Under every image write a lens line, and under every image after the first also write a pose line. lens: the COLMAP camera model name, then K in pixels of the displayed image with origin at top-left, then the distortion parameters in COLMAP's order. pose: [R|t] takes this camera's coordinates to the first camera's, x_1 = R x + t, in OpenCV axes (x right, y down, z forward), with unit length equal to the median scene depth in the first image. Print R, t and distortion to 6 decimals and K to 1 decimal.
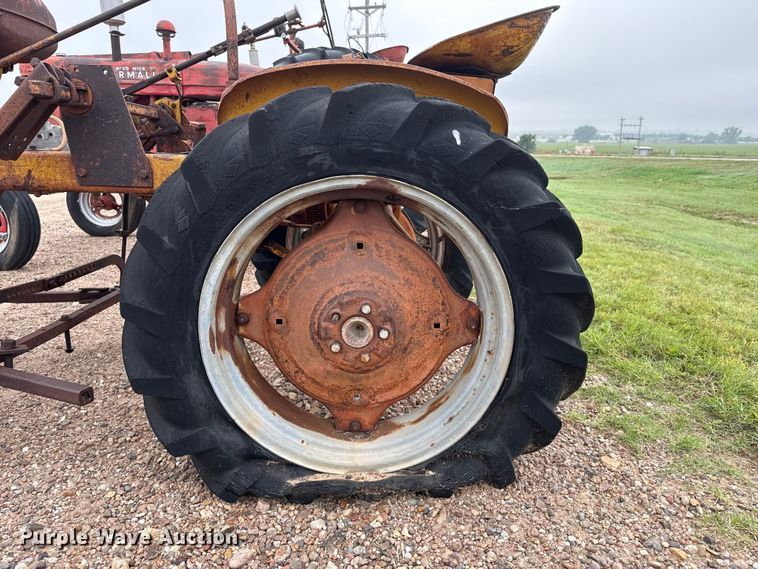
lens RADIAL K [[535.1, 0, 377.7], [0, 535.1, 285.5], [0, 0, 1]] dist [0.039967, -0.047010]
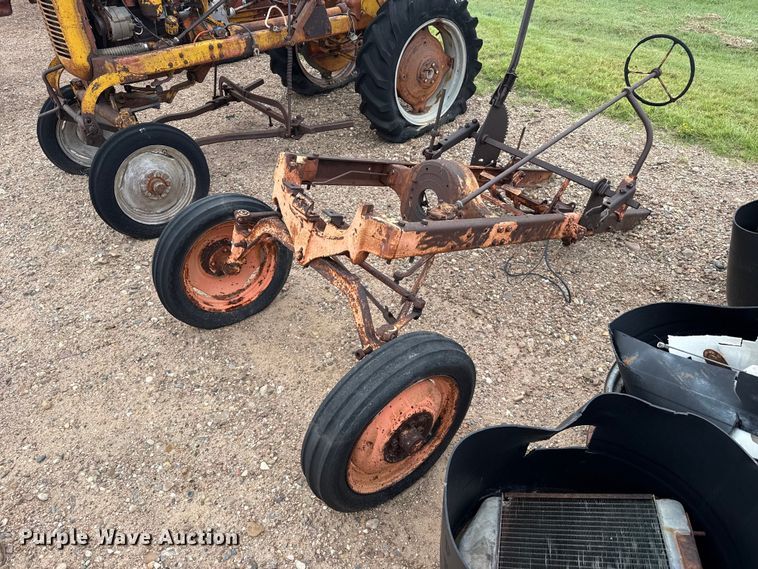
lens RADIAL K [[535.1, 0, 376.7], [0, 535.1, 285.8], [0, 0, 1]] dist [0.039967, -0.047010]
pose [[0.763774, -0.423712, 0.486947, -2.199631], [0.183814, 0.865928, 0.465167, -0.336673], [-0.618759, -0.265775, 0.739257, -1.363930]]
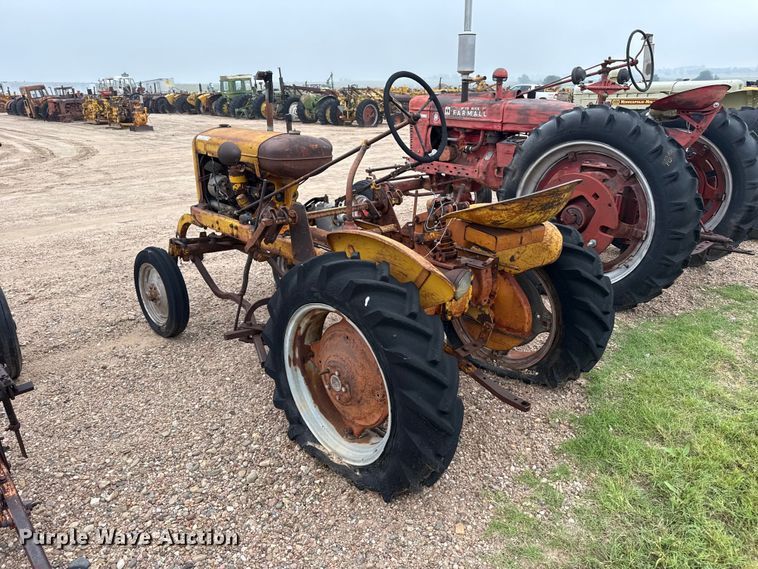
lens RADIAL K [[535.1, 0, 373.5], [0, 535.1, 286.5], [0, 0, 1]] dist [0.039967, -0.047010]
pose [[0.679741, 0.235875, -0.694489, 1.190005], [-0.165227, 0.971783, 0.168337, -0.538428], [0.714600, 0.000323, 0.699534, -0.183737]]
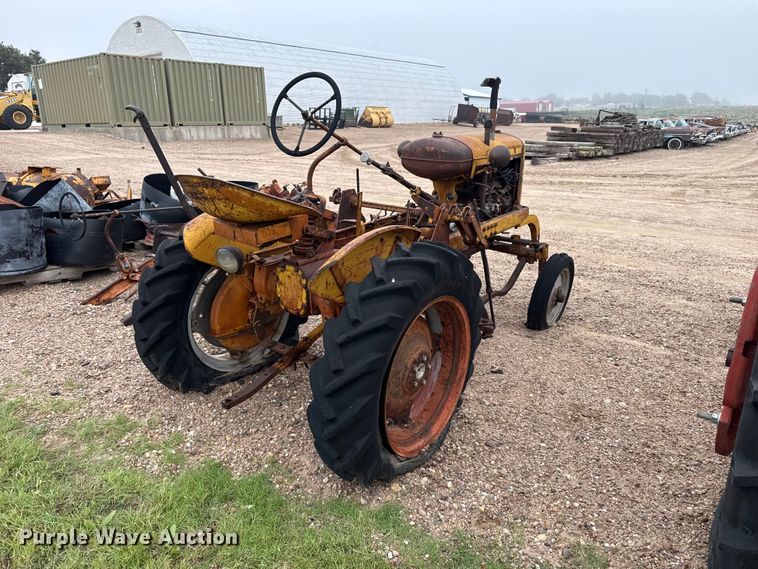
lens RADIAL K [[535.1, 0, 381.2], [0, 535.1, 283.8], [0, 0, 1]] dist [0.039967, -0.047010]
pose [[-0.607247, 0.226682, -0.761489, 1.331069], [-0.206393, 0.880525, 0.426705, -1.161878], [0.767237, 0.416281, -0.487911, 2.650529]]
